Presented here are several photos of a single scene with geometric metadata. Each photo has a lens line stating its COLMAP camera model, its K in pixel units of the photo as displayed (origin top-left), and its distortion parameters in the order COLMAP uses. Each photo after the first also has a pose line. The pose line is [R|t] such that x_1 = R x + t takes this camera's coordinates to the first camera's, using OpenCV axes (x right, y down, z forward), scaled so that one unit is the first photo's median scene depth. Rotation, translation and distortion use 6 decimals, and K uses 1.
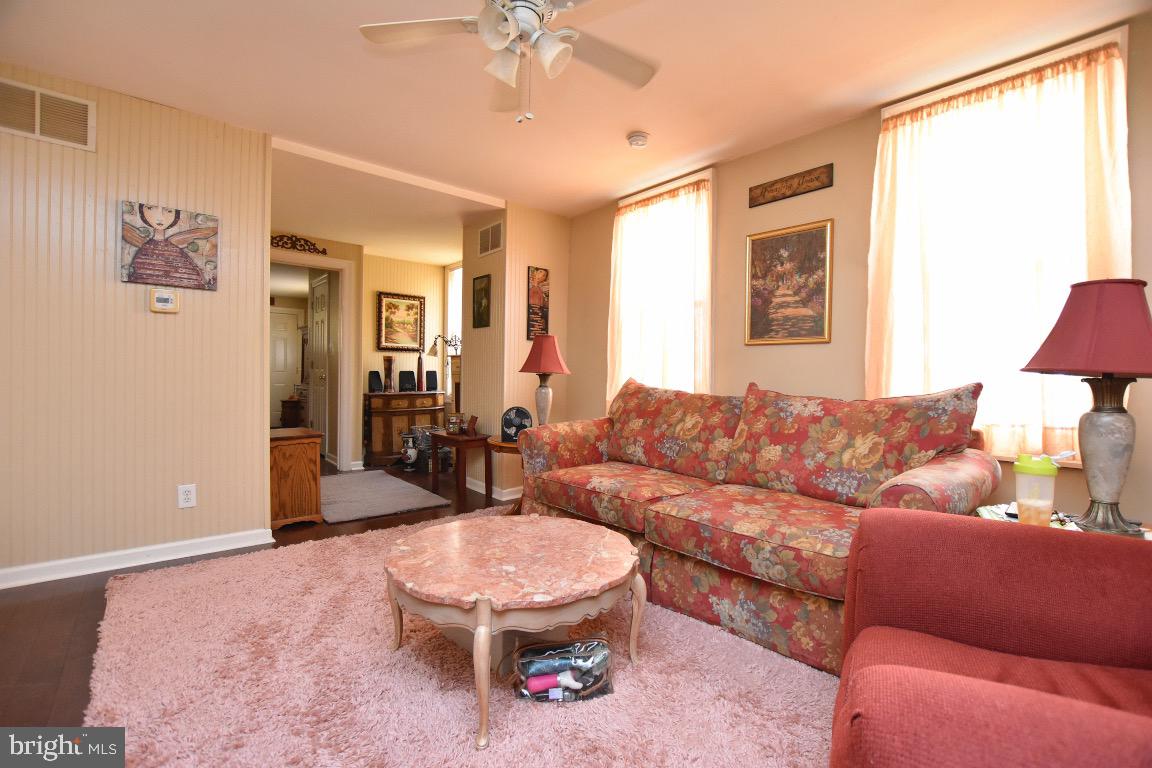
lens RADIAL K [[503.3, 0, 606.1], [0, 503.3, 386.5], [0, 0, 1]] dist [-0.036229, 0.000146]
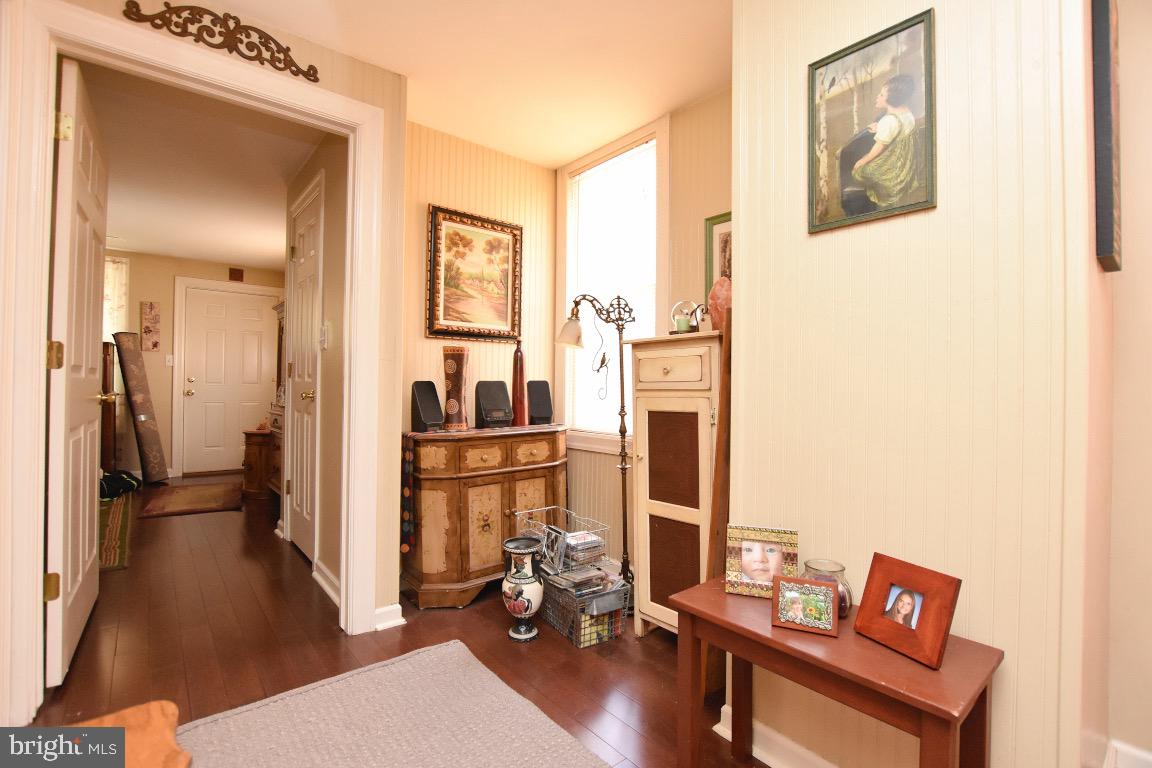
lens RADIAL K [[514.1, 0, 586.0], [0, 514.1, 384.6], [0, 0, 1]] dist [-0.033775, 0.005293]
pose [[0.999188, -0.002964, -0.040192, -0.336558], [0.001915, 0.999657, -0.026129, -0.017959], [0.040255, 0.026031, 0.998850, 0.616278]]
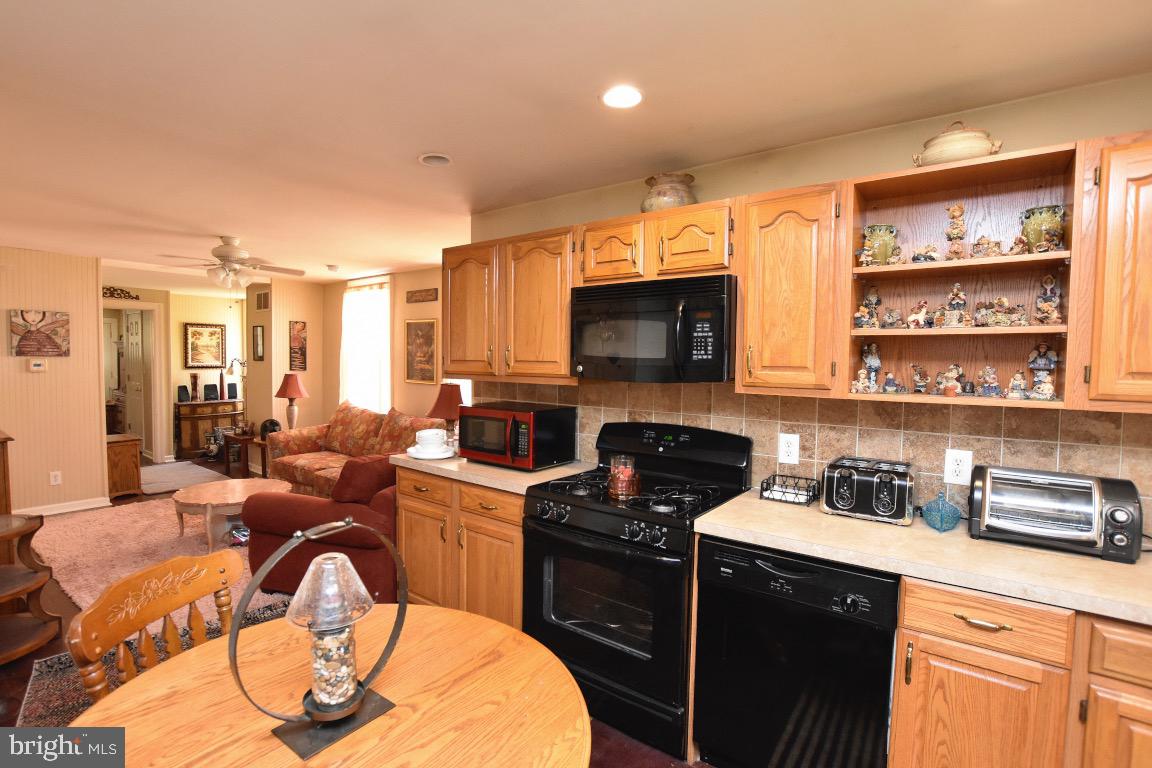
lens RADIAL K [[545.7, 0, 576.0], [0, 545.7, 384.0], [0, 0, 1]] dist [-0.035125, -0.000210]
pose [[0.985048, -0.009173, 0.172036, 0.329780], [0.003697, 0.999477, 0.032124, -0.083340], [-0.172241, -0.031008, 0.984567, -0.591361]]
